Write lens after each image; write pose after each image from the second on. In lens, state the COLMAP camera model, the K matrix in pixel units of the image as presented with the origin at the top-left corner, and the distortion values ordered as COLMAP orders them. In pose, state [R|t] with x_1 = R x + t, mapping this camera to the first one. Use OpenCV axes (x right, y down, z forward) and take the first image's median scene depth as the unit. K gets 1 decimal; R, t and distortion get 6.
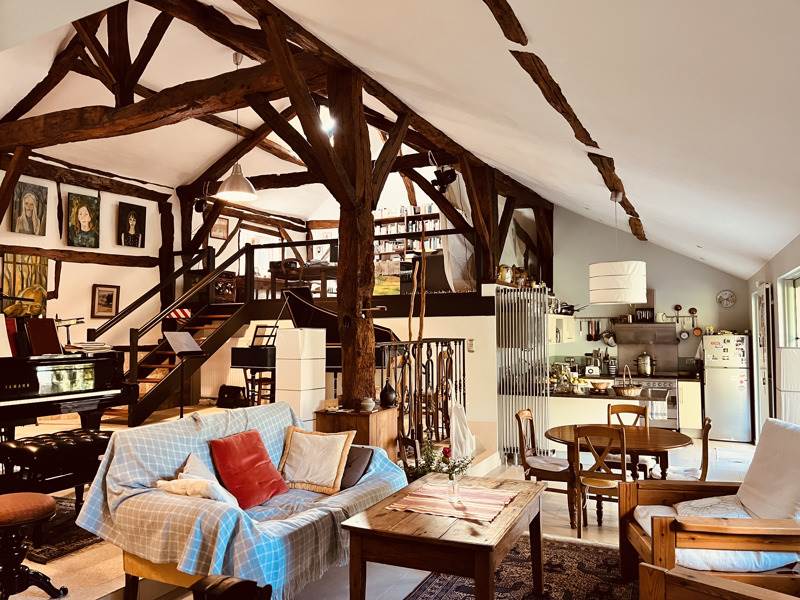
lens RADIAL K [[603.9, 0, 400.0], [0, 603.9, 300.7], [0, 0, 1]] dist [0.036031, -0.000085]
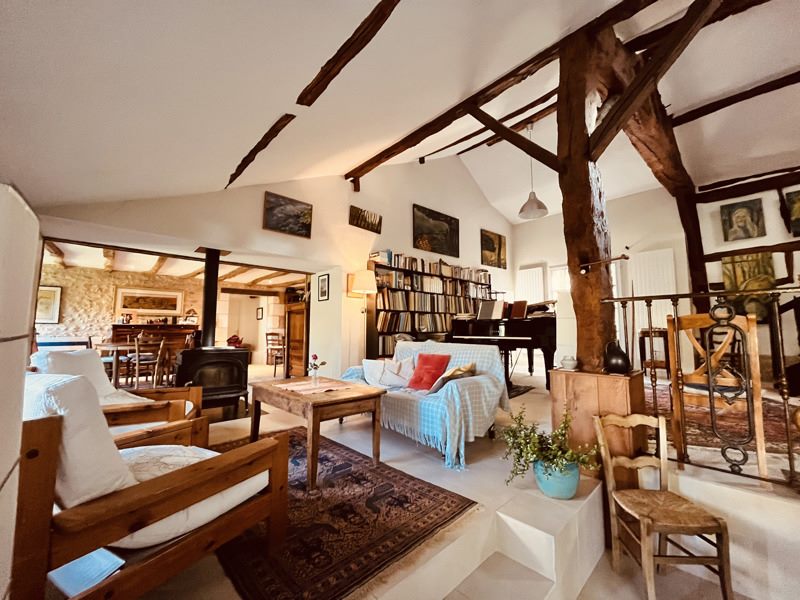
lens RADIAL K [[322.0, 0, 398.9], [0, 322.0, 300.9], [0, 0, 1]] dist [-0.000283, -0.000027]
pose [[-0.346118, -0.080035, -0.934771, 0.302438], [0.044262, 0.993852, -0.101483, 0.064402], [0.937146, -0.076500, -0.340448, 0.530746]]
